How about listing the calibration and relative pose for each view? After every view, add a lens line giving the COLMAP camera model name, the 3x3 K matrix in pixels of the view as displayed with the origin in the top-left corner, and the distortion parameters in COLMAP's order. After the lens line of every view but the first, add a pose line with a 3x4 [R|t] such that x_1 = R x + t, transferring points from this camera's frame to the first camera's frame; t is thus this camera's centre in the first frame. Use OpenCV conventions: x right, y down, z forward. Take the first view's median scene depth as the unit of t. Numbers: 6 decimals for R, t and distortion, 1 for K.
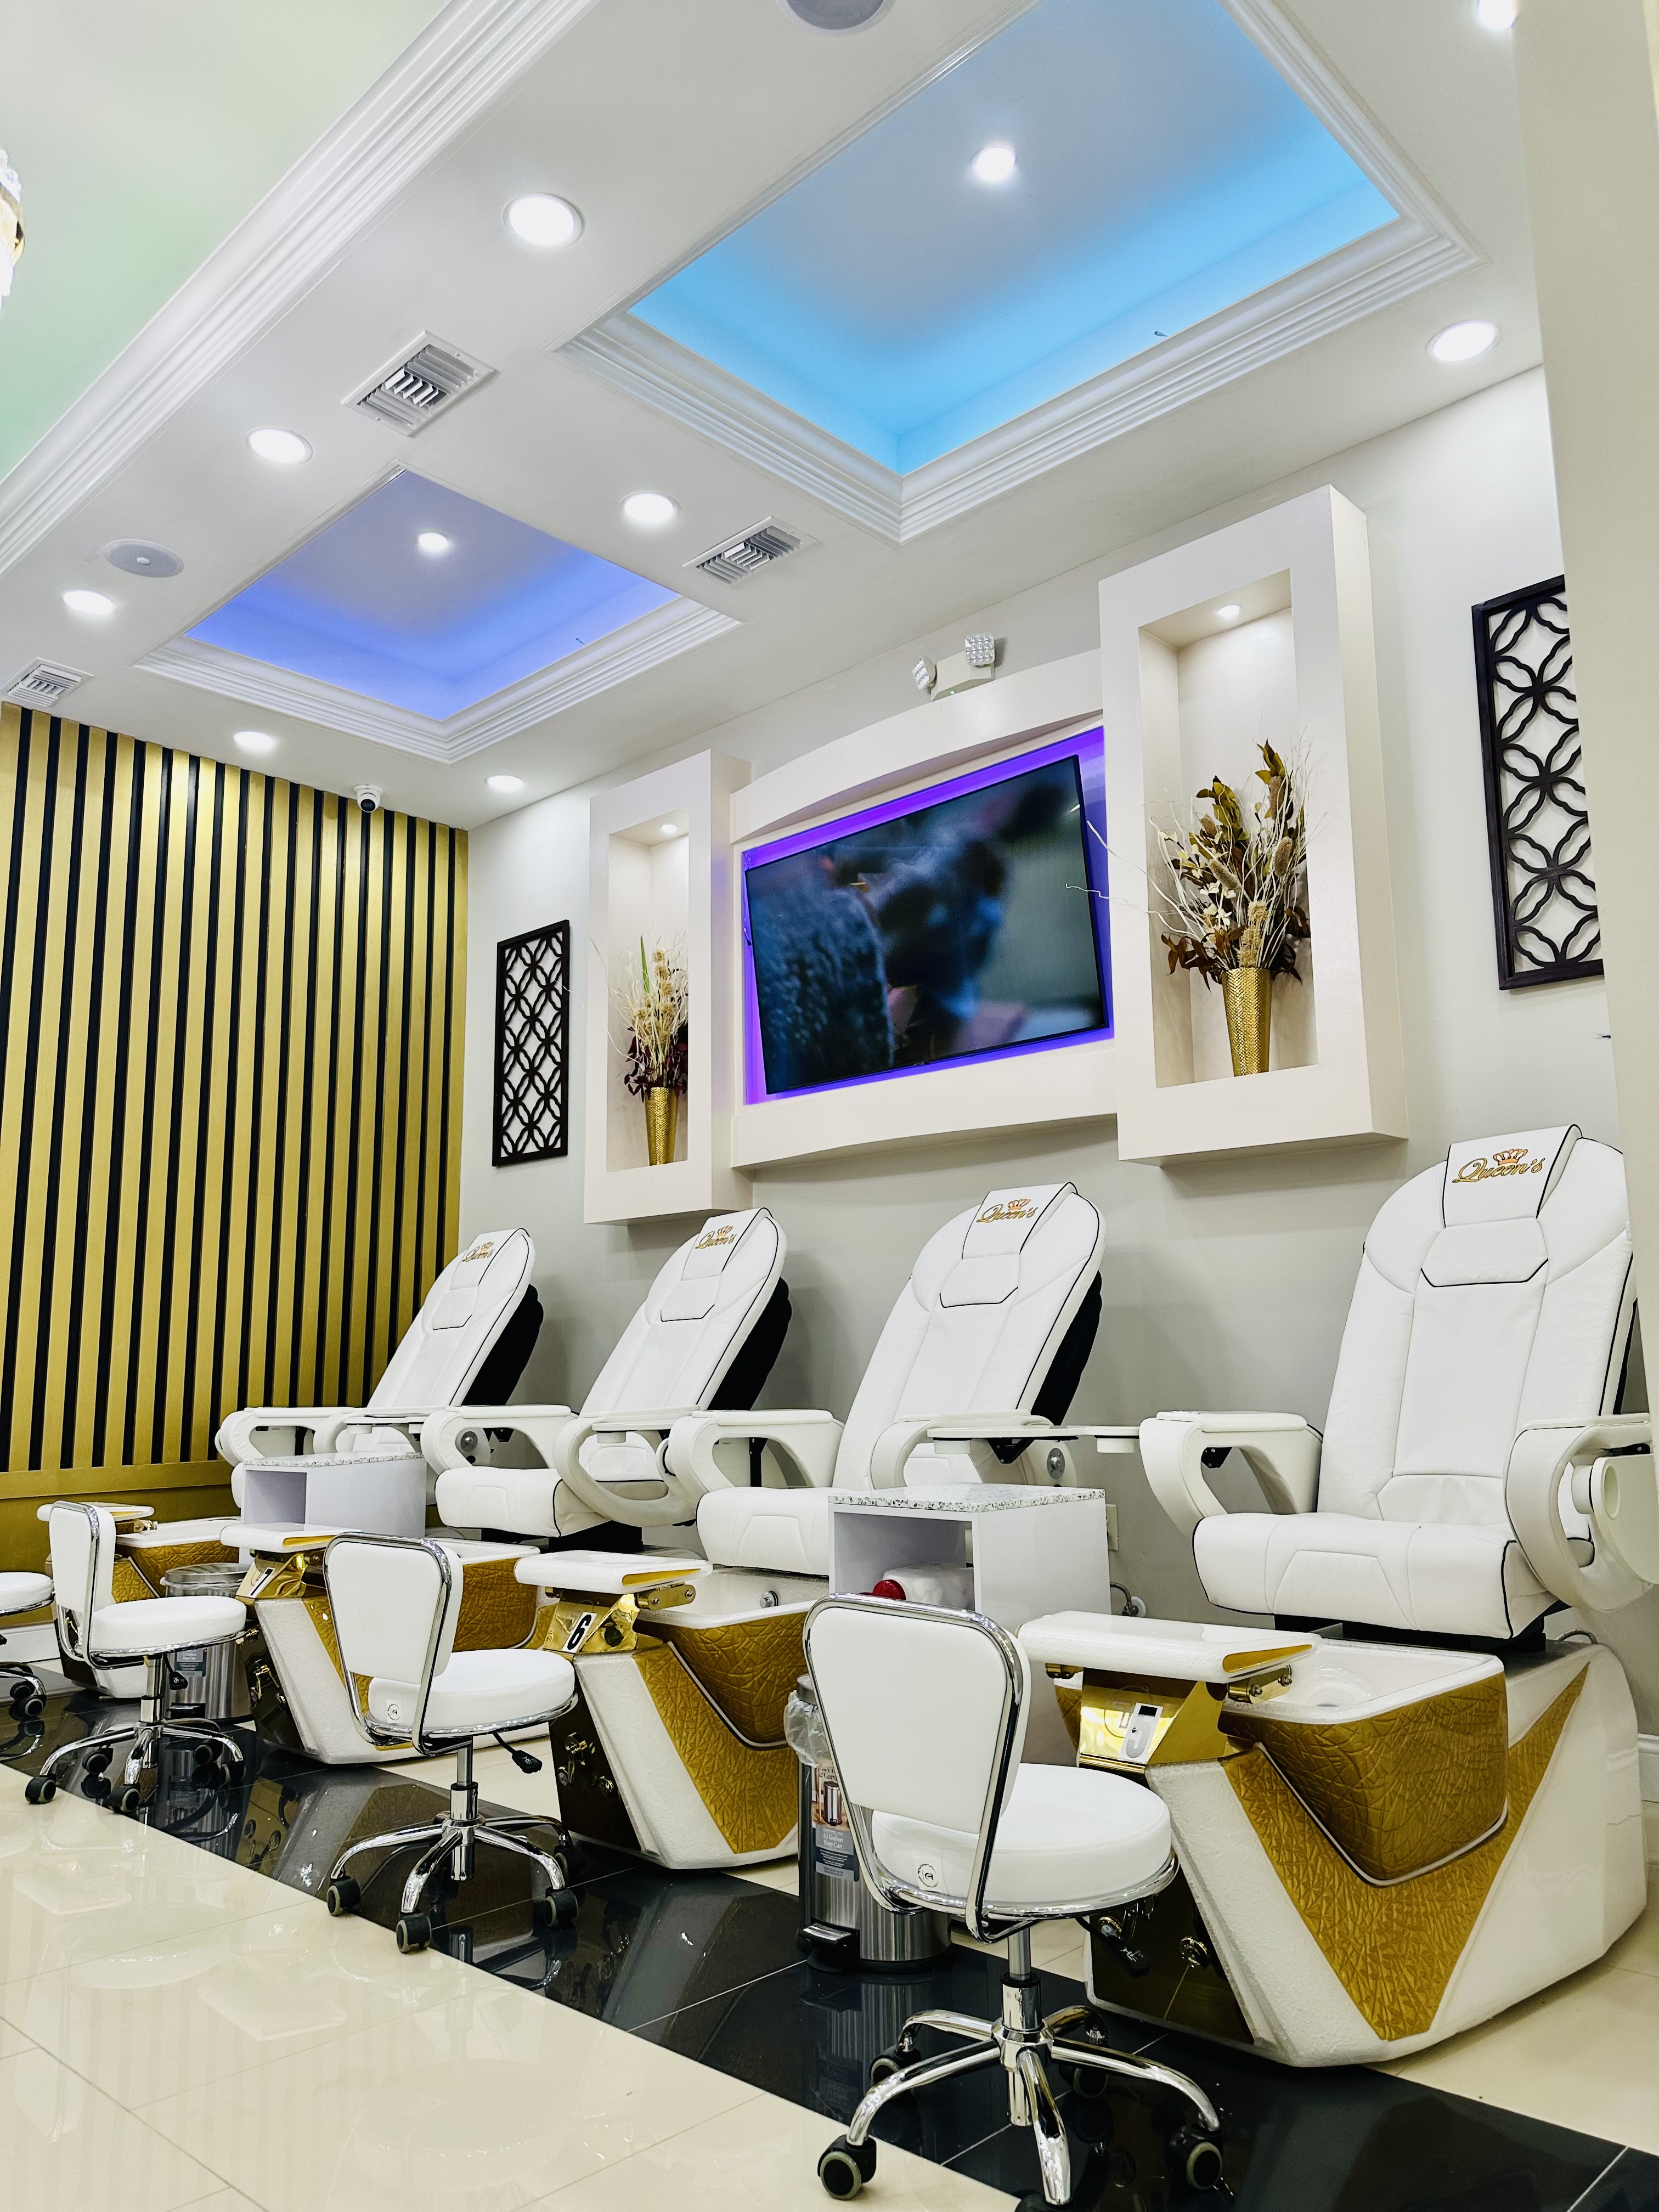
lens RADIAL K [[1552.9, 0, 827.3], [0, 1552.9, 1116.0], [0, 0, 1]] dist [0.140587, -0.203762]
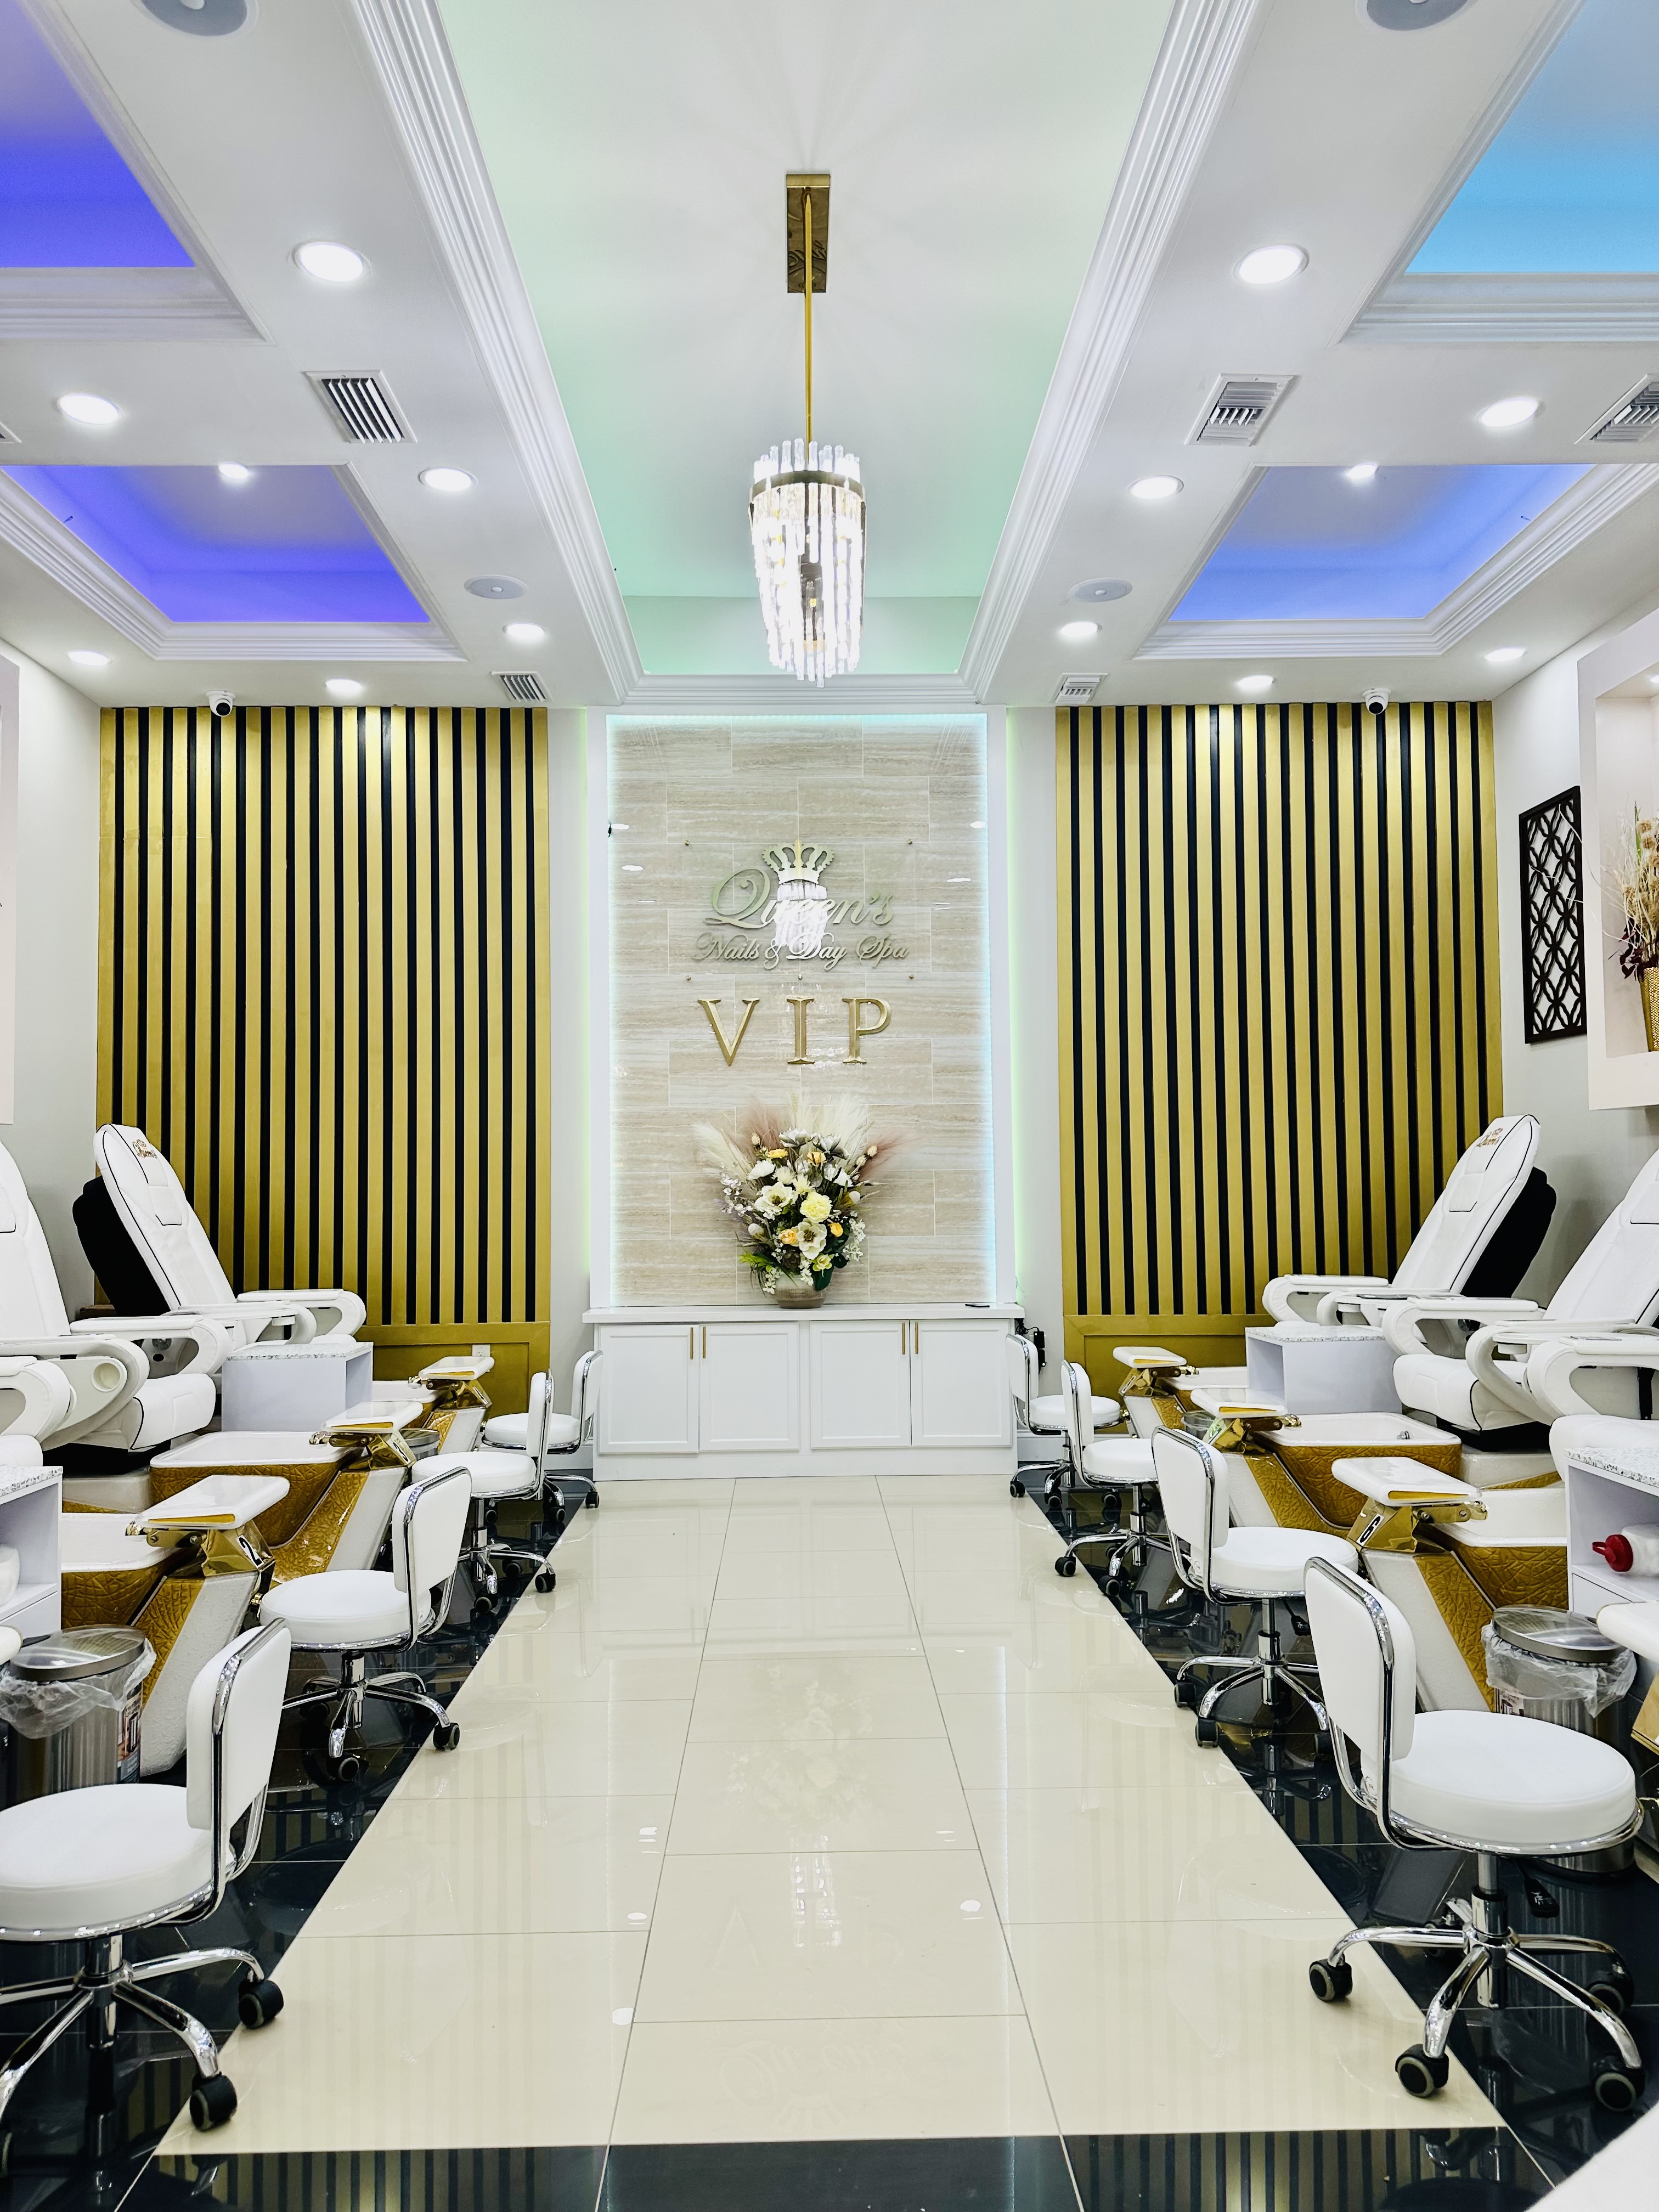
lens RADIAL K [[1575.9, 0, 829.7], [0, 1575.9, 1116.2], [0, 0, 1]] dist [0.154408, -0.254658]
pose [[0.708813, -0.019935, -0.705114, 0.202756], [0.111210, 0.990258, 0.083797, -0.059994], [0.696574, -0.137813, 0.704125, -0.038432]]
